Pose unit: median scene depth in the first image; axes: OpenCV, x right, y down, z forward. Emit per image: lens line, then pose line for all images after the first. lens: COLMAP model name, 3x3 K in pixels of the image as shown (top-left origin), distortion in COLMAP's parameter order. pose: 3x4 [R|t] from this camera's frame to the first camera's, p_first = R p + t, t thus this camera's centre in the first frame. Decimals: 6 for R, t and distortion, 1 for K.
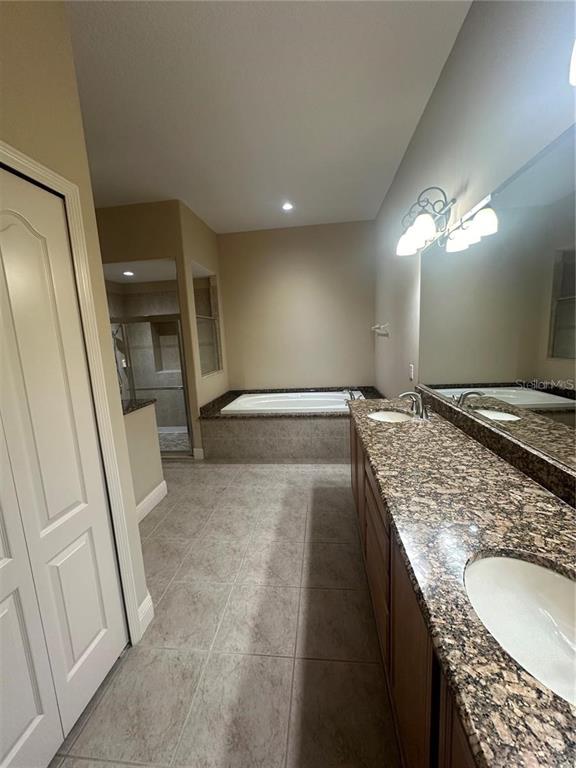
lens RADIAL K [[306.7, 0, 288.1], [0, 306.7, 383.4], [0, 0, 1]] dist [-0.007891, 0.001695]
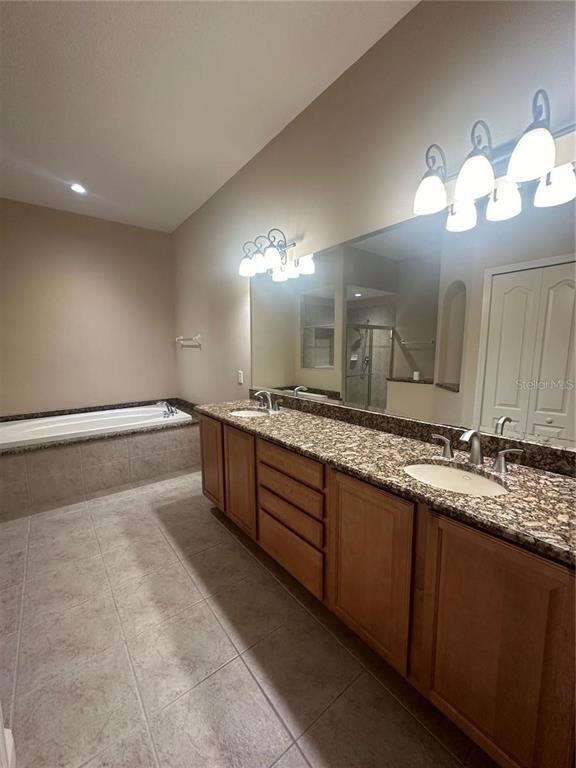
lens RADIAL K [[306.7, 0, 288.8], [0, 306.7, 384.2], [0, 0, 1]] dist [-0.007891, 0.001695]
pose [[0.711310, -0.040898, 0.701688, -0.468353], [0.080170, 0.996512, -0.023187, 0.049666], [-0.698292, 0.072747, 0.712107, 0.103753]]
